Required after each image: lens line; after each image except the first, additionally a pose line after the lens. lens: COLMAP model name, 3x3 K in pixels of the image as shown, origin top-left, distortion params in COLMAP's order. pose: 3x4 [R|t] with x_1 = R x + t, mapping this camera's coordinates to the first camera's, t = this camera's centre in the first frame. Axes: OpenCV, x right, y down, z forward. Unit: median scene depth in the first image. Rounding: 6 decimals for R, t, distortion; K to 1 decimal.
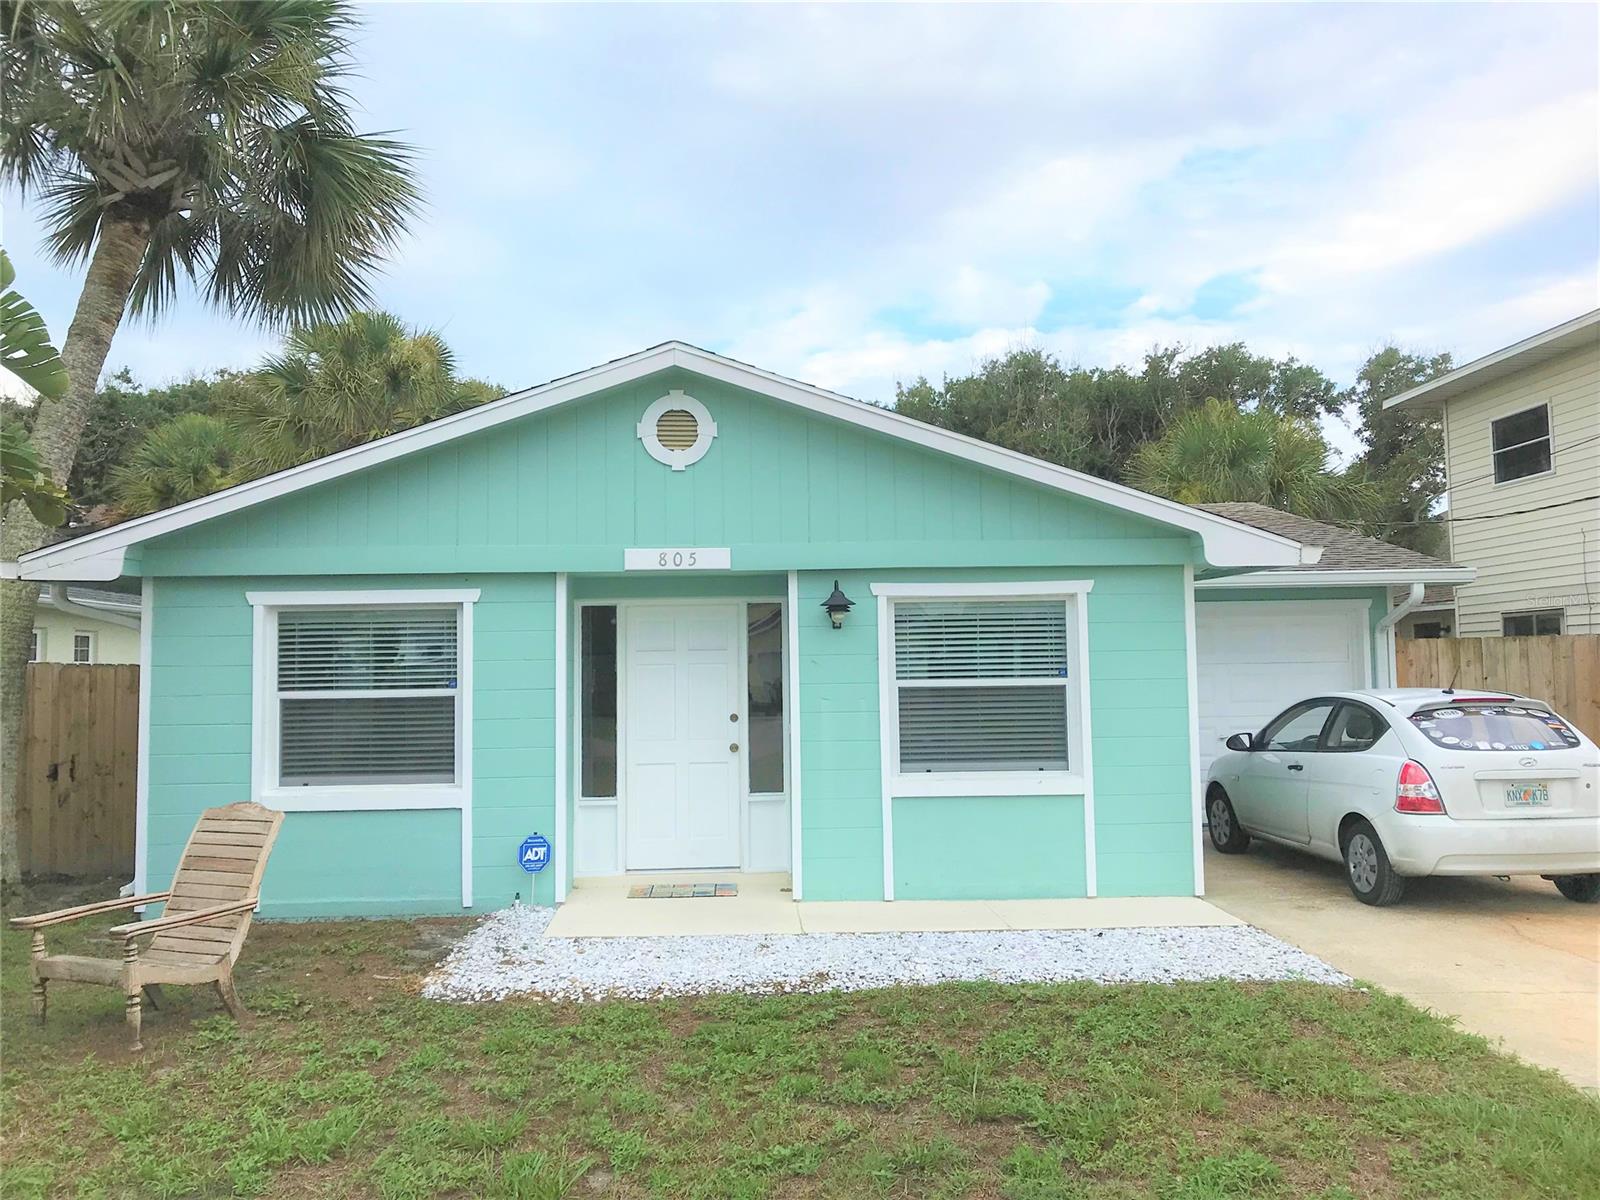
lens RADIAL K [[1307.8, 0, 790.1], [0, 1307.8, 596.3], [0, 0, 1]] dist [0.051384, -0.069052]
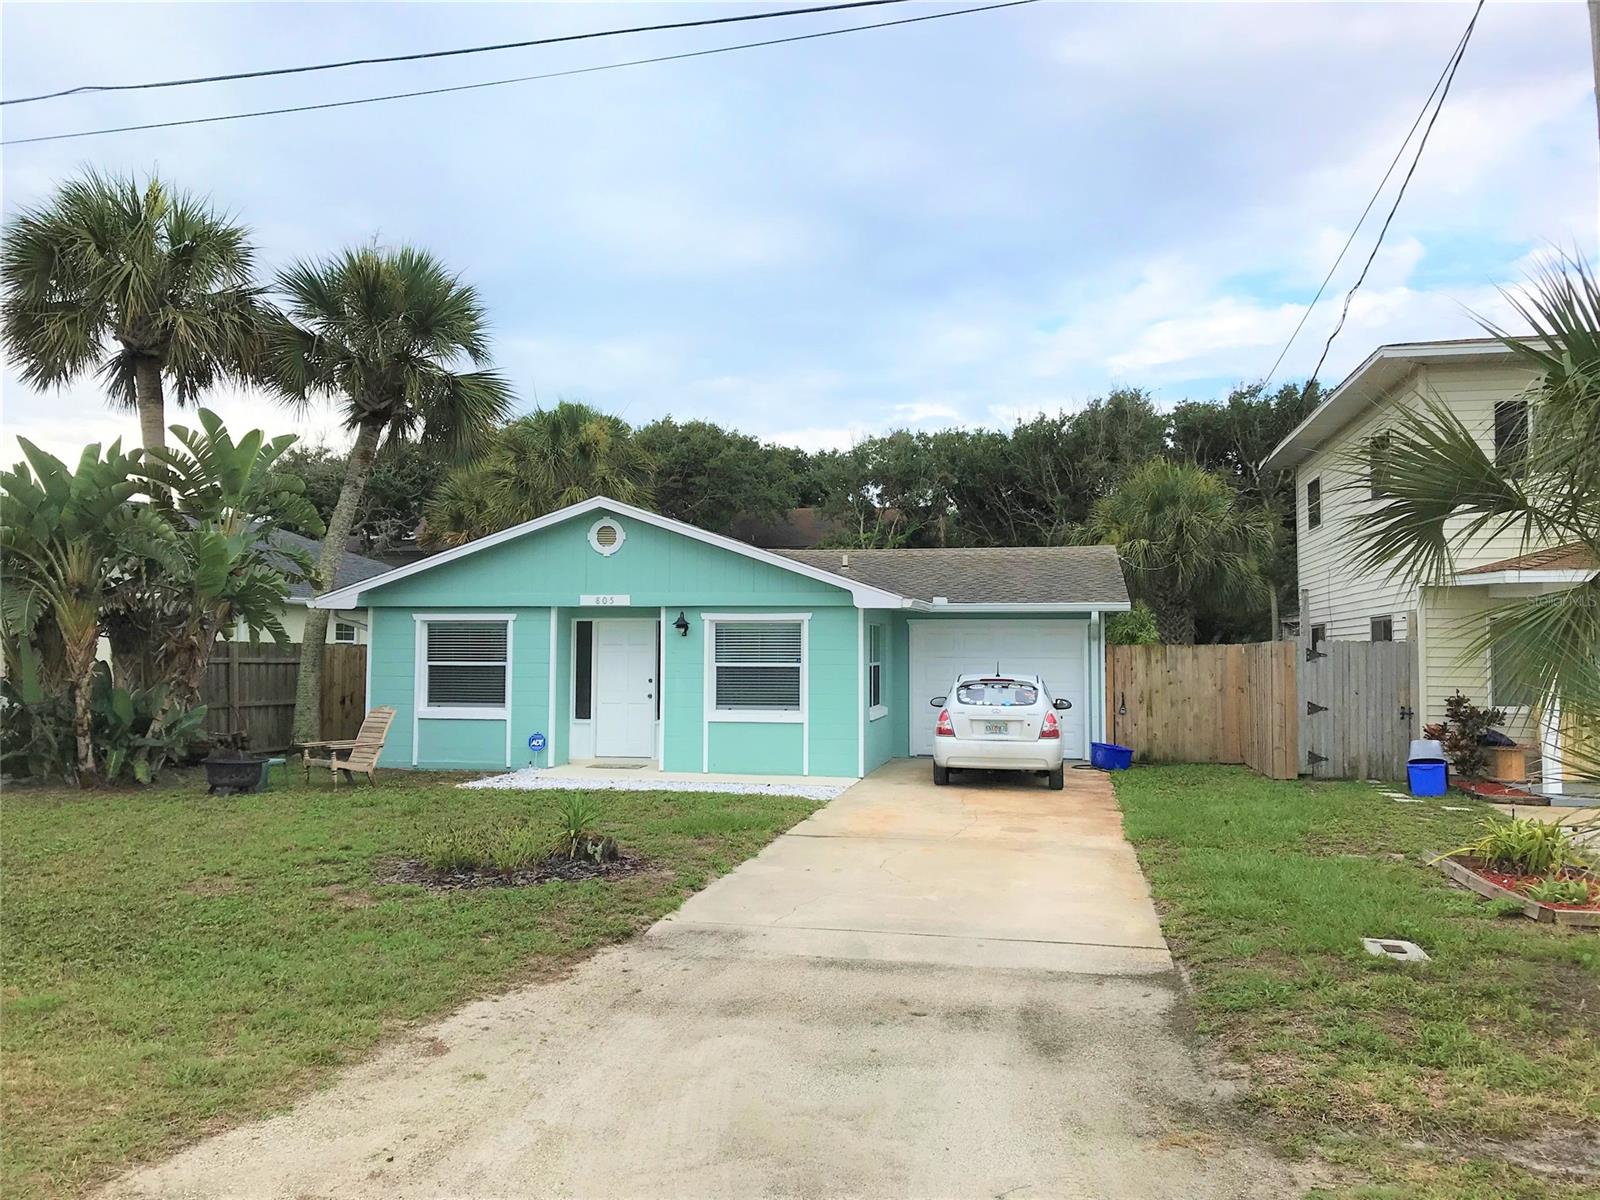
lens RADIAL K [[1307.8, 0, 802.8], [0, 1307.8, 600.4], [0, 0, 1]] dist [0.051384, -0.069052]
pose [[0.972756, 0.012254, -0.231505, 0.671305], [-0.008148, 0.999792, 0.018682, -0.067875], [0.231686, -0.016286, 0.972654, -0.885987]]
